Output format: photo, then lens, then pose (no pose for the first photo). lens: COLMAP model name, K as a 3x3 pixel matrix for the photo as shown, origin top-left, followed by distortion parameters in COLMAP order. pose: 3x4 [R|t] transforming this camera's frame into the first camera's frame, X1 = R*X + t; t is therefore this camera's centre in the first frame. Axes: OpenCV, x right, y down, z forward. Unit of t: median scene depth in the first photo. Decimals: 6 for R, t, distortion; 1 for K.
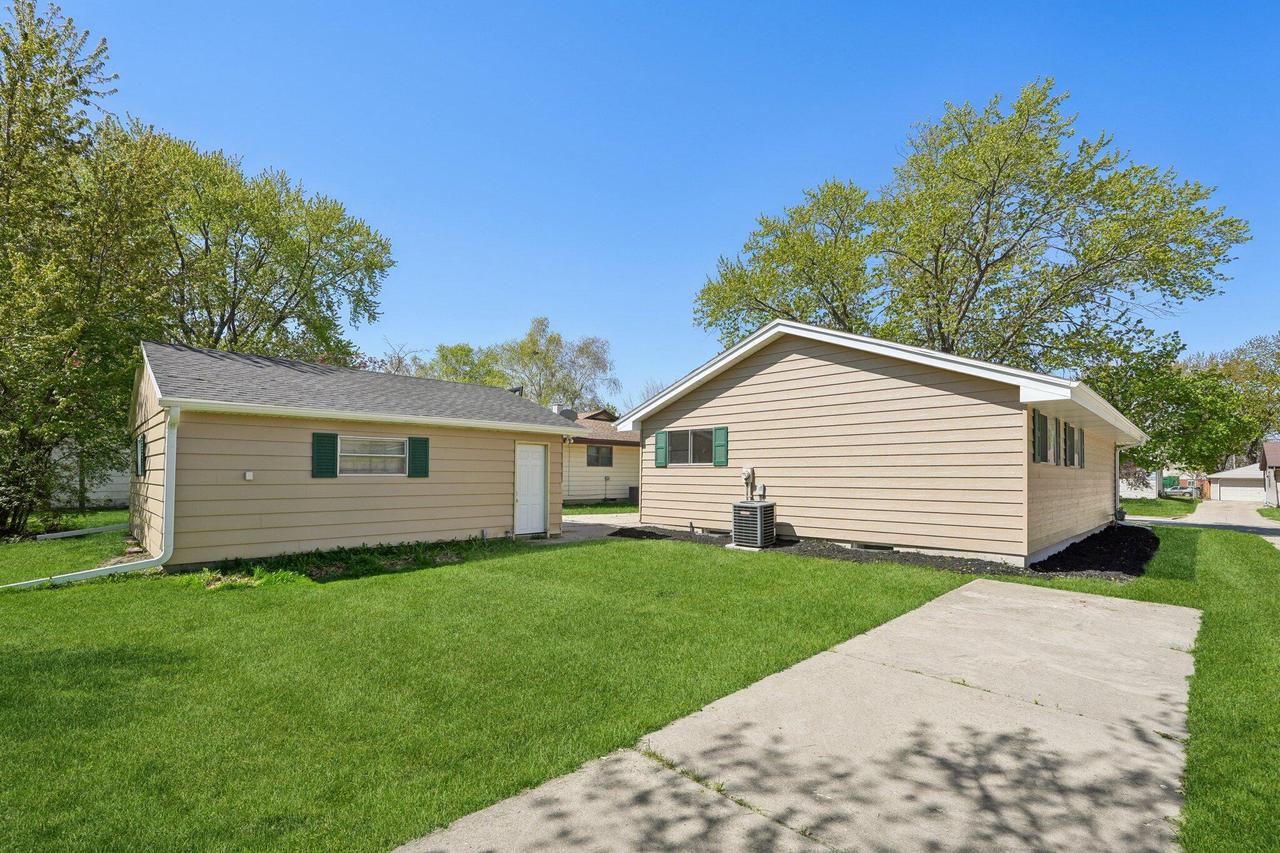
lens RADIAL K [[576.5, 0, 642.8], [0, 576.5, 475.0], [0, 0, 1]] dist [-0.013111, 0.008405]
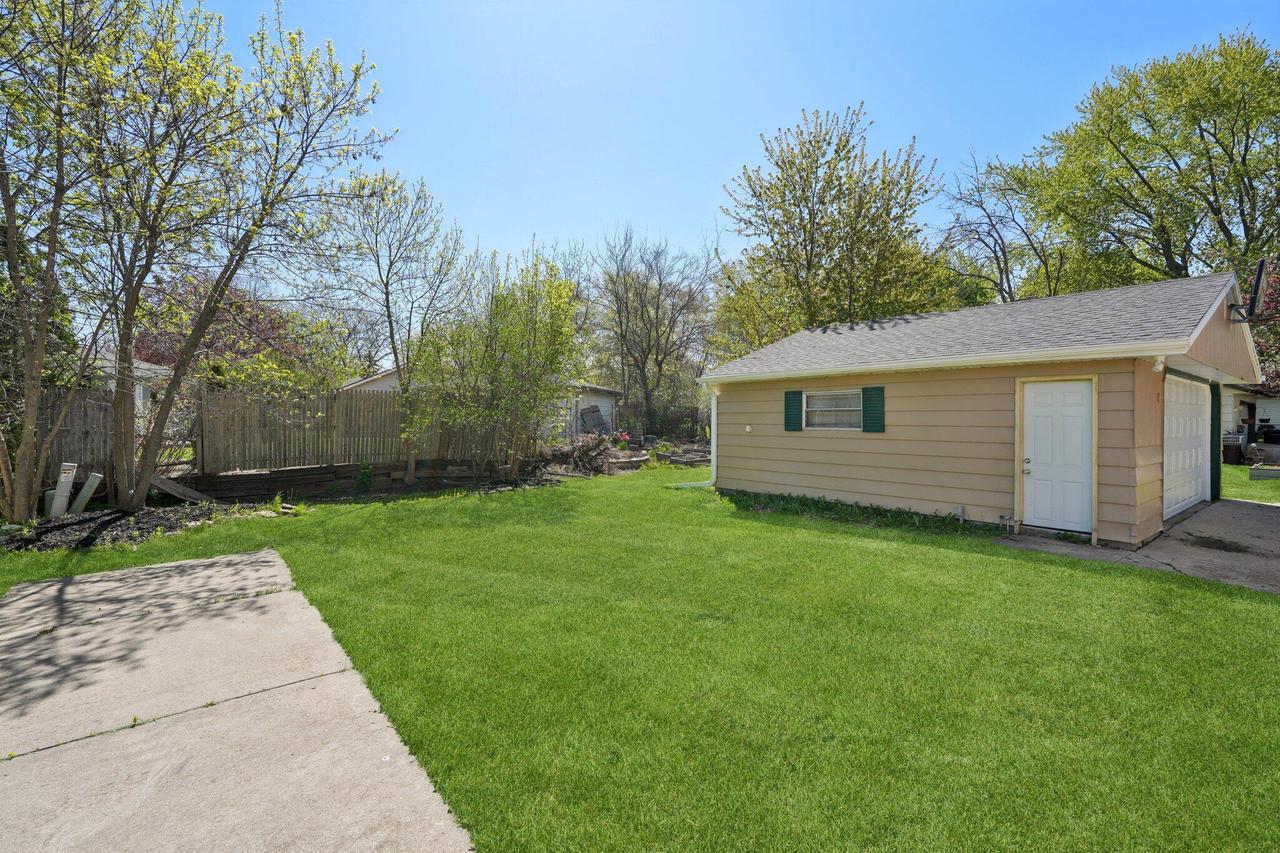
lens RADIAL K [[564.4, 0, 640.0], [0, 564.4, 426.5], [0, 0, 1]] dist [0.000148, 0.000134]
pose [[-0.116616, 0.007196, -0.993151, 0.534907], [-0.001247, 0.999972, 0.007392, -0.011367], [0.993176, 0.002100, -0.116604, 0.770704]]
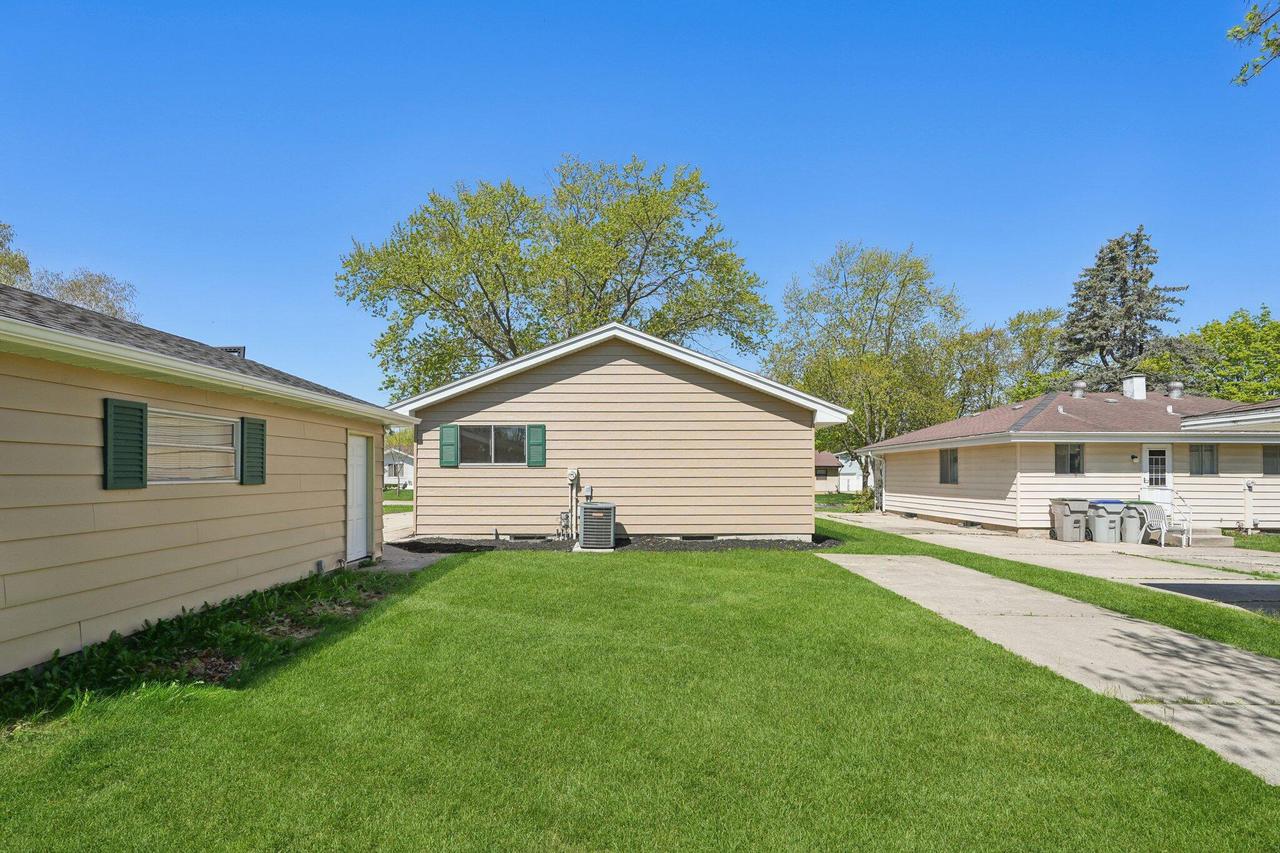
lens RADIAL K [[576.5, 0, 642.8], [0, 576.5, 475.0], [0, 0, 1]] dist [-0.013111, 0.008405]
pose [[0.701047, -0.006063, 0.713089, -0.552558], [0.002782, 0.999979, 0.005767, -0.008875], [-0.713109, -0.002060, 0.701050, 0.298026]]
